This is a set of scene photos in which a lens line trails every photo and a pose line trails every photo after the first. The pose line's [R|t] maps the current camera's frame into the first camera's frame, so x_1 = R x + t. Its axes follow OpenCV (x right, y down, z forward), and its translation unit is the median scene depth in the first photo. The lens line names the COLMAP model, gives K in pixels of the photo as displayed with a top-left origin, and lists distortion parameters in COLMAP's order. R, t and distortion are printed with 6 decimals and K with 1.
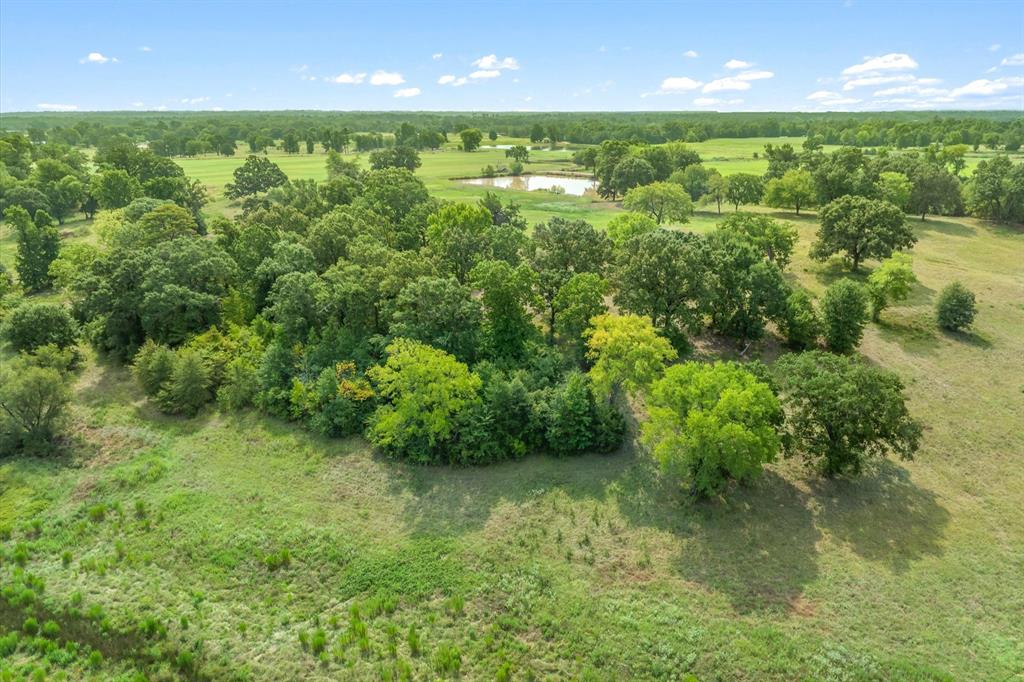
lens RADIAL K [[721.8, 0, 512.0], [0, 721.8, 341.0], [0, 0, 1]] dist [-0.018989, -0.008875]
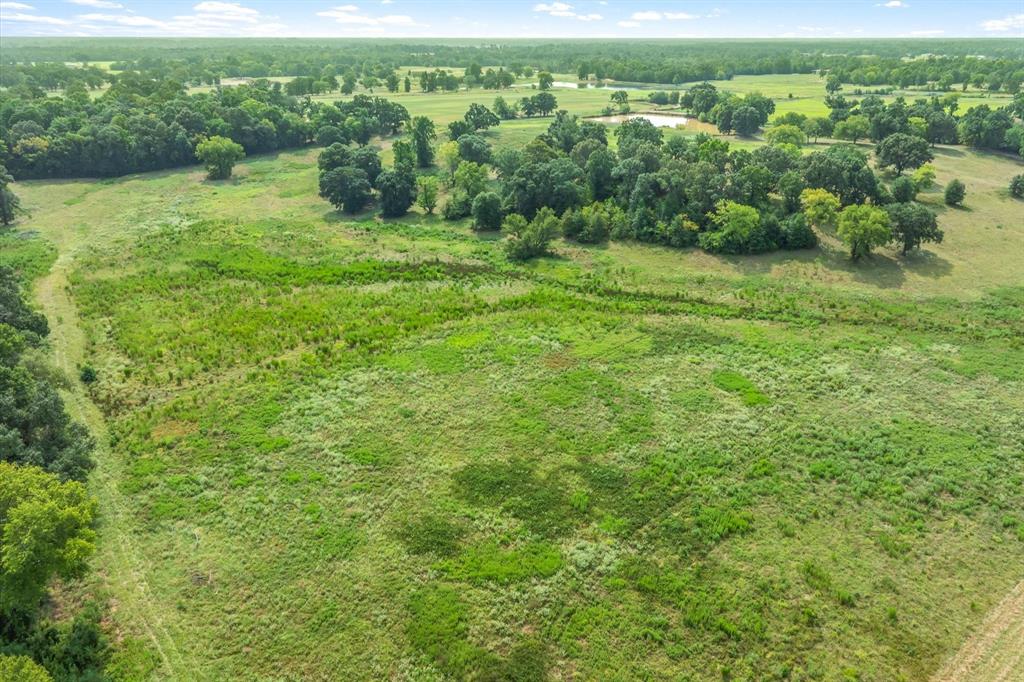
lens RADIAL K [[742.2, 0, 512.0], [0, 742.2, 341.0], [0, 0, 1]] dist [-0.004946, 0.002614]
pose [[0.999096, -0.012929, 0.040501, -0.568890], [0.009430, 0.996301, 0.085408, 0.146255], [-0.041455, -0.084949, 0.995523, -0.840904]]
